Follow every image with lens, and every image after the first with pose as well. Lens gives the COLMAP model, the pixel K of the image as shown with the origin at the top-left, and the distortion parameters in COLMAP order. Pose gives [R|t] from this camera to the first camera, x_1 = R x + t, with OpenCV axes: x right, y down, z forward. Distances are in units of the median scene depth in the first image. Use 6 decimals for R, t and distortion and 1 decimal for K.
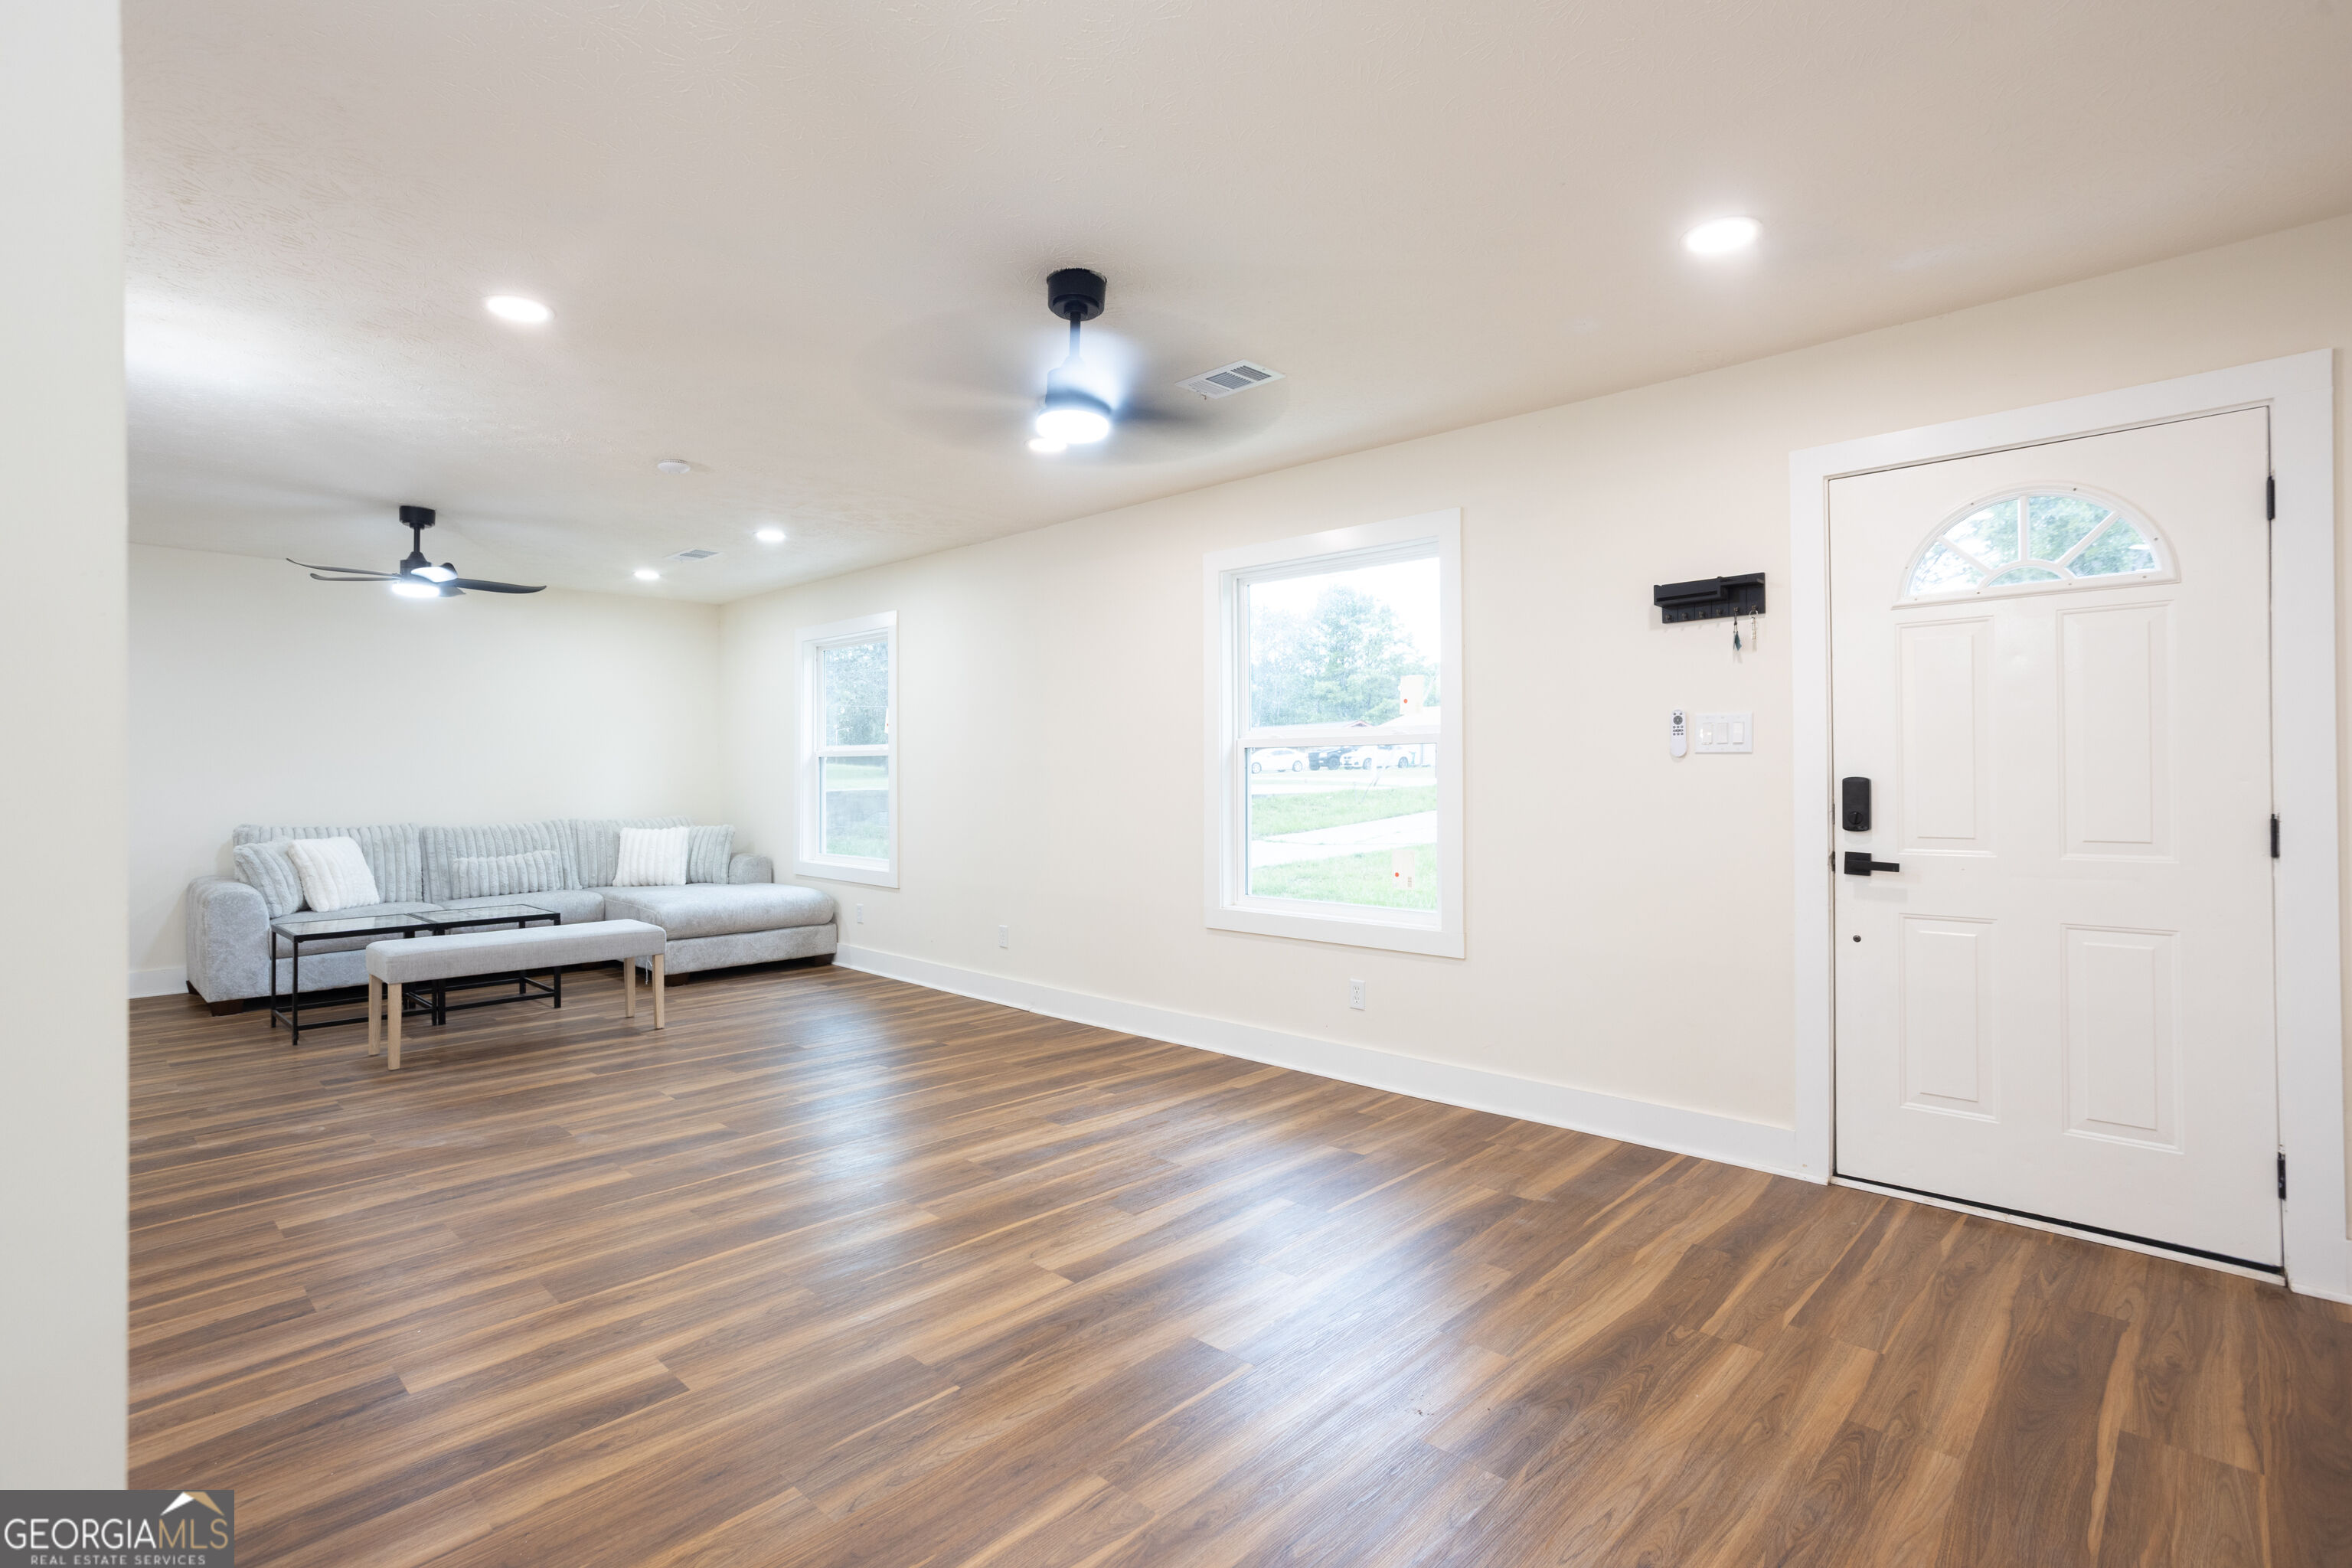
lens RADIAL K [[1146.4, 0, 1168.4], [0, 1146.4, 774.4], [0, 0, 1]] dist [-0.048739, 0.033029]
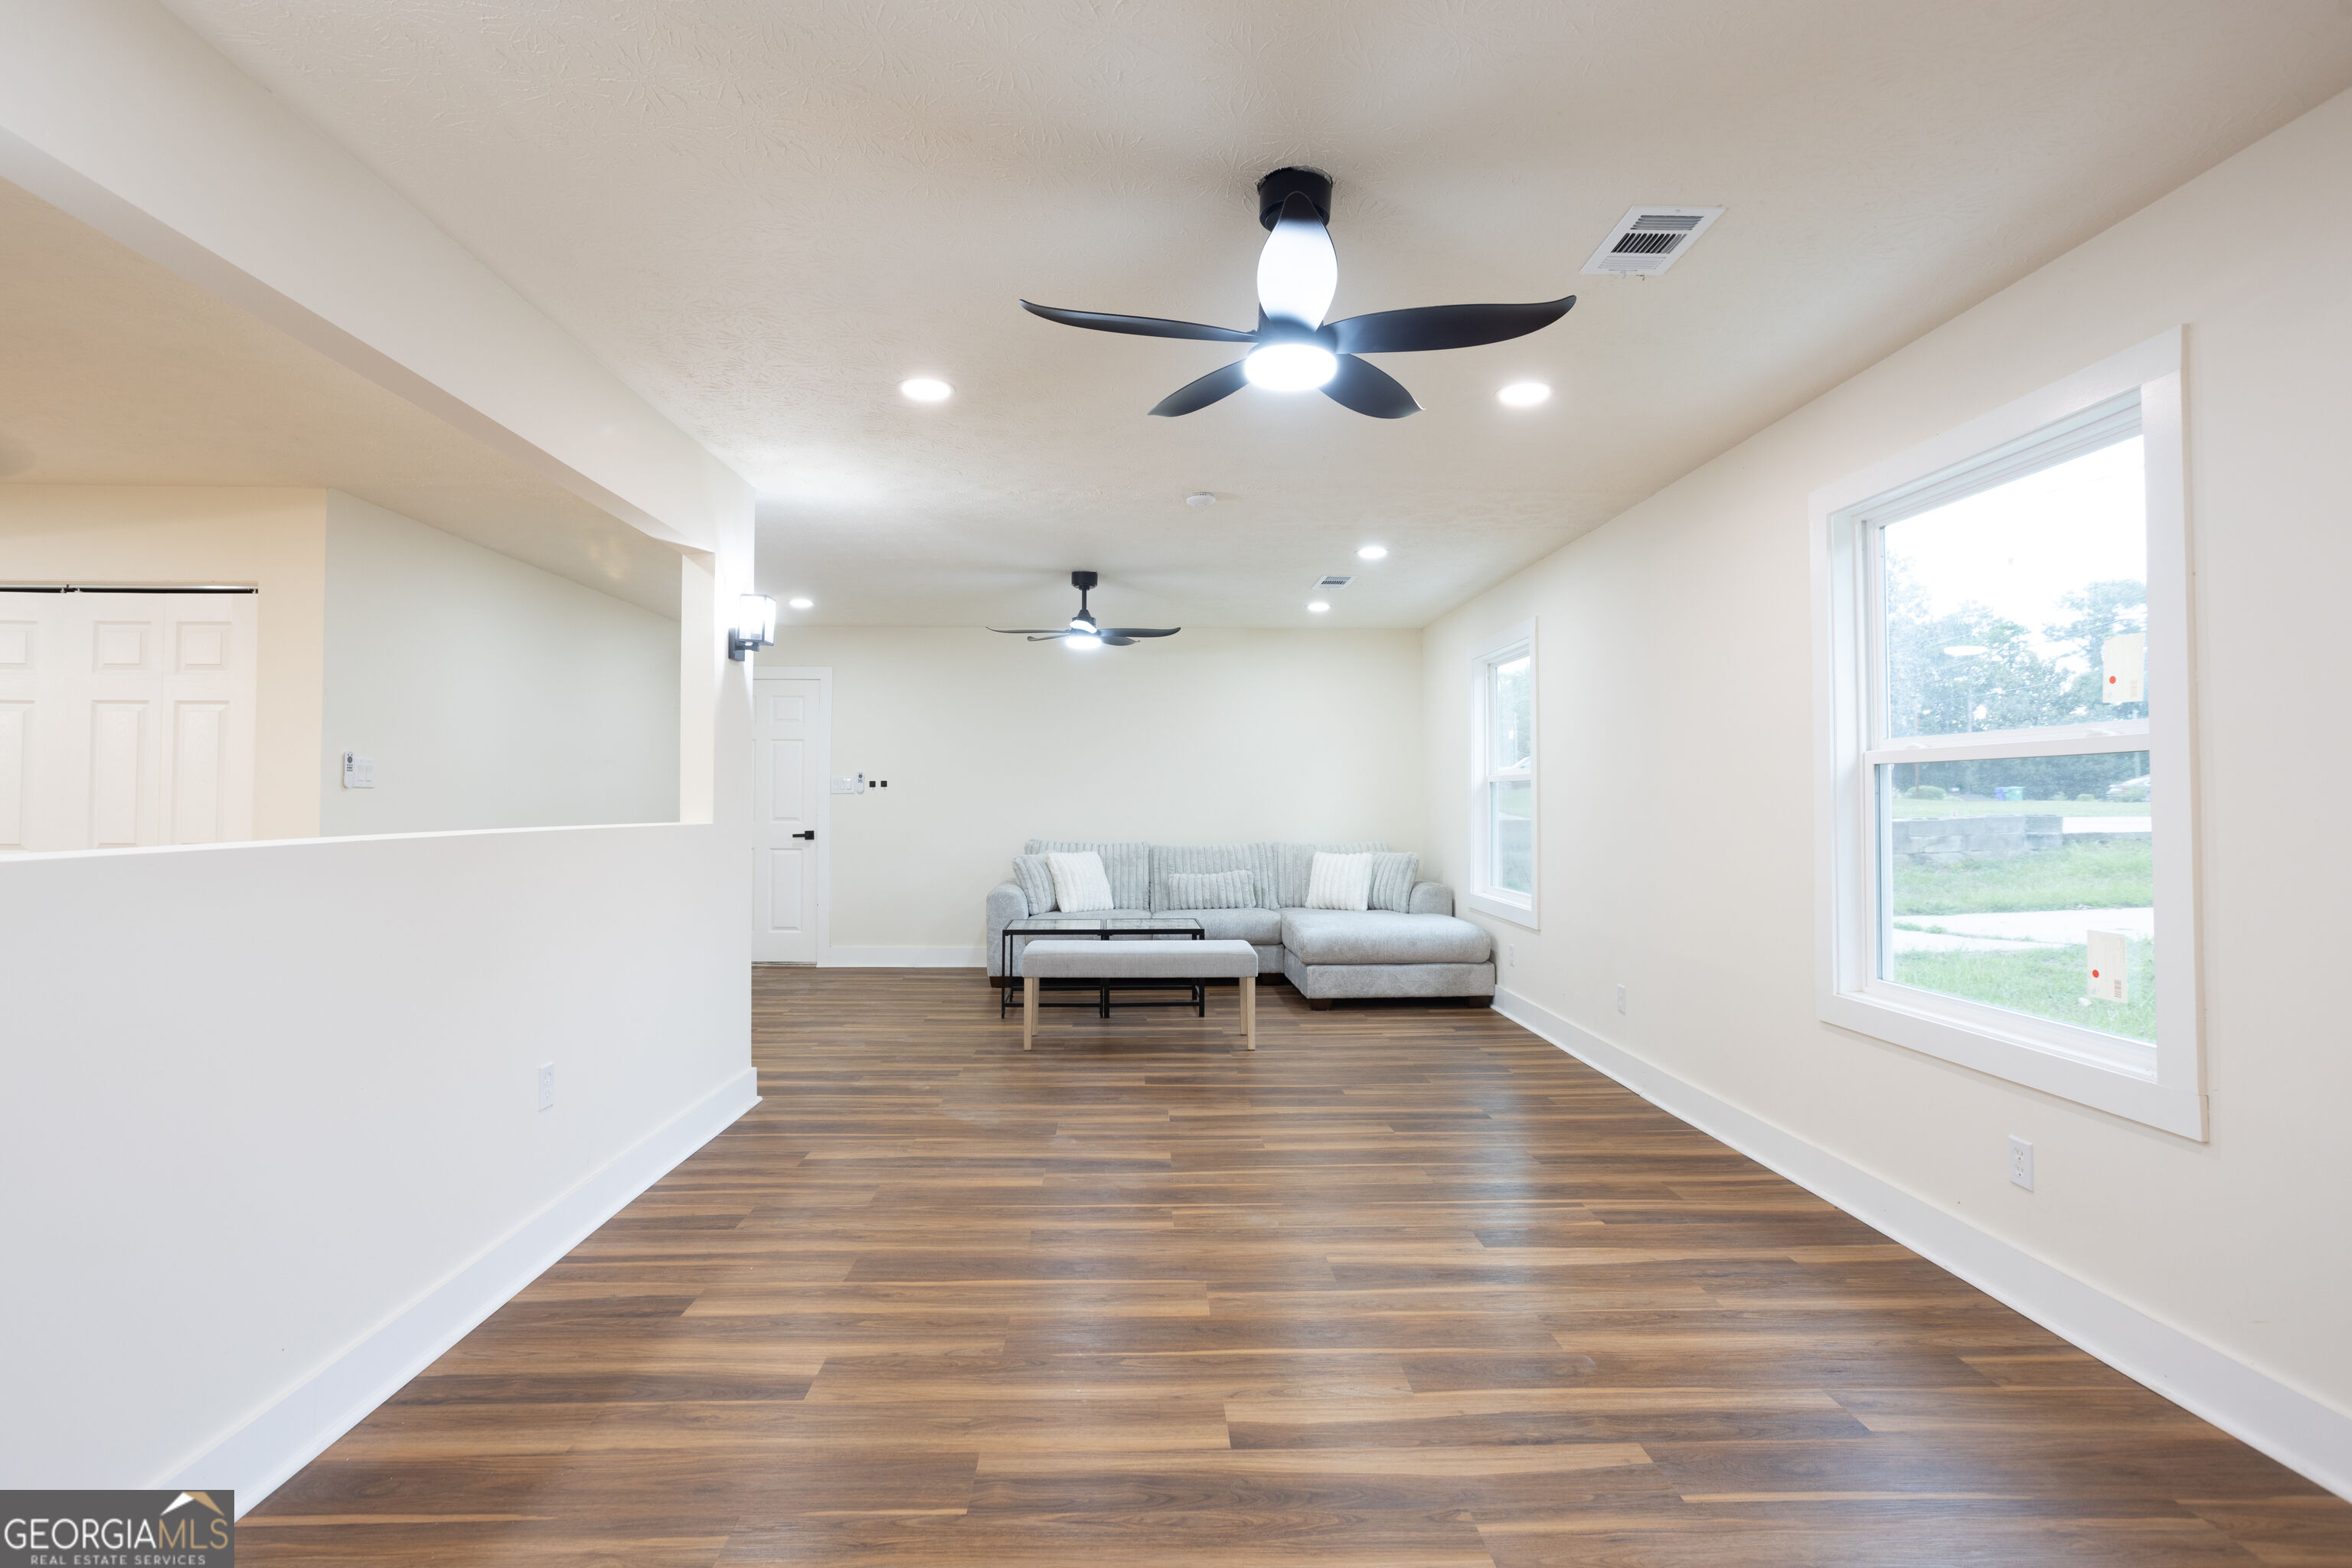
lens RADIAL K [[1154.5, 0, 1152.1], [0, 1154.5, 778.7], [0, 0, 1]] dist [-0.064982, 0.044334]
pose [[0.707653, -0.010905, -0.706476, 0.239064], [-0.003063, 0.999824, -0.018502, -0.000186], [0.706553, 0.015257, 0.707496, 0.218665]]
